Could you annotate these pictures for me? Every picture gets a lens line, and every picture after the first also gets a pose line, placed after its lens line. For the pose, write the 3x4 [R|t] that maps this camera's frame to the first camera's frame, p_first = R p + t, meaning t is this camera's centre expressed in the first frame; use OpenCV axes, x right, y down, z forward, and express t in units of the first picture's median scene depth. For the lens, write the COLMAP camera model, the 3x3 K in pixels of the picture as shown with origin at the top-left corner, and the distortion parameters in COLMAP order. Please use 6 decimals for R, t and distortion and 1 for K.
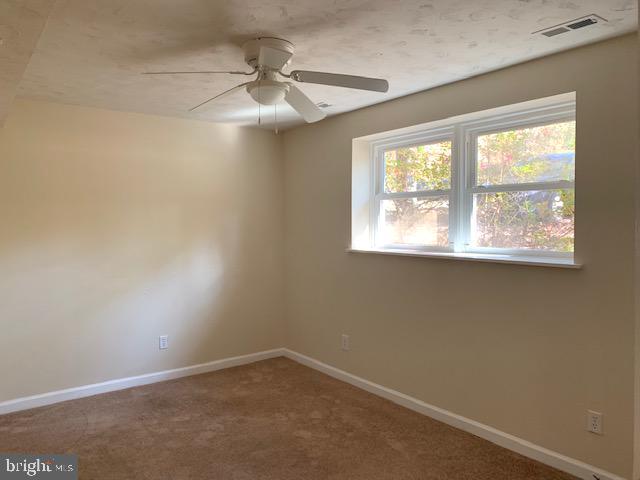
lens RADIAL K [[490.4, 0, 316.8], [0, 490.4, 236.4], [0, 0, 1]] dist [0.090260, -0.127523]
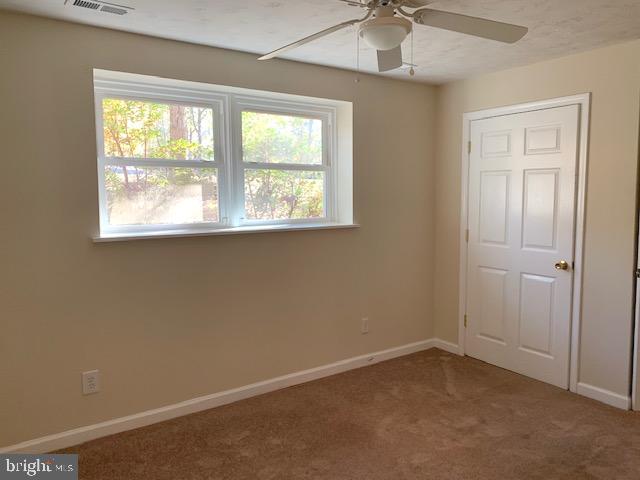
lens RADIAL K [[490.4, 0, 316.8], [0, 490.4, 236.4], [0, 0, 1]] dist [0.090260, -0.127523]
pose [[0.038245, -0.084857, 0.995659, -0.682060], [0.037908, 0.995794, 0.083412, -0.024940], [-0.998549, 0.034554, 0.041301, 0.792797]]
